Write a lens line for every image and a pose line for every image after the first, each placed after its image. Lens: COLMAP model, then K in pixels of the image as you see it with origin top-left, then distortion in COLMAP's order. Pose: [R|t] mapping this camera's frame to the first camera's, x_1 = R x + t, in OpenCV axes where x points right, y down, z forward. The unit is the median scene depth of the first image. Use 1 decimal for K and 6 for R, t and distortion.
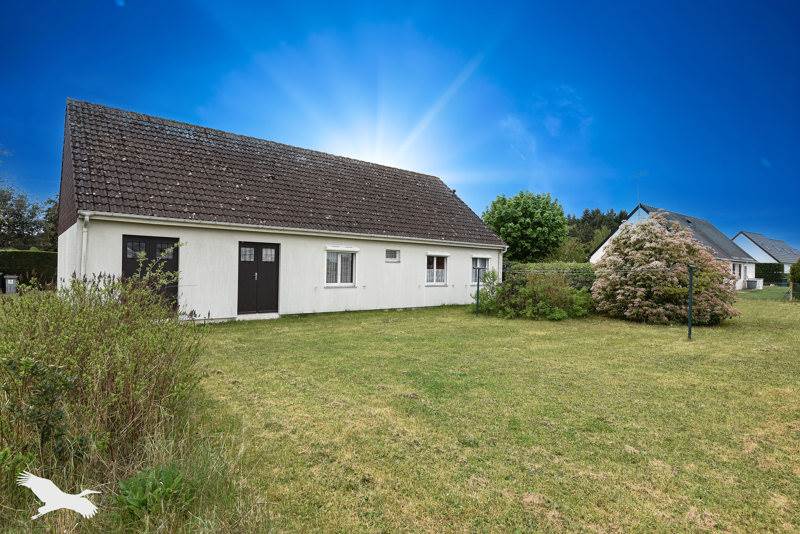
lens RADIAL K [[441.9, 0, 403.0], [0, 441.9, 268.4], [0, 0, 1]] dist [0.001522, 0.000359]
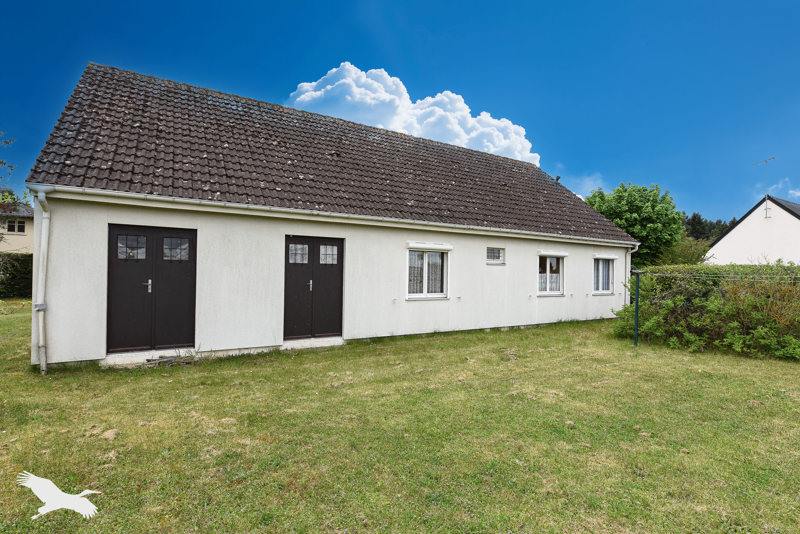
lens RADIAL K [[424.3, 0, 399.8], [0, 424.3, 267.3], [0, 0, 1]] dist [-0.002056, -0.000111]
pose [[0.985292, -0.006246, -0.170763, -0.070587], [0.004001, 0.999901, -0.013484, -0.000698], [0.170830, 0.012602, 0.985220, 0.323511]]
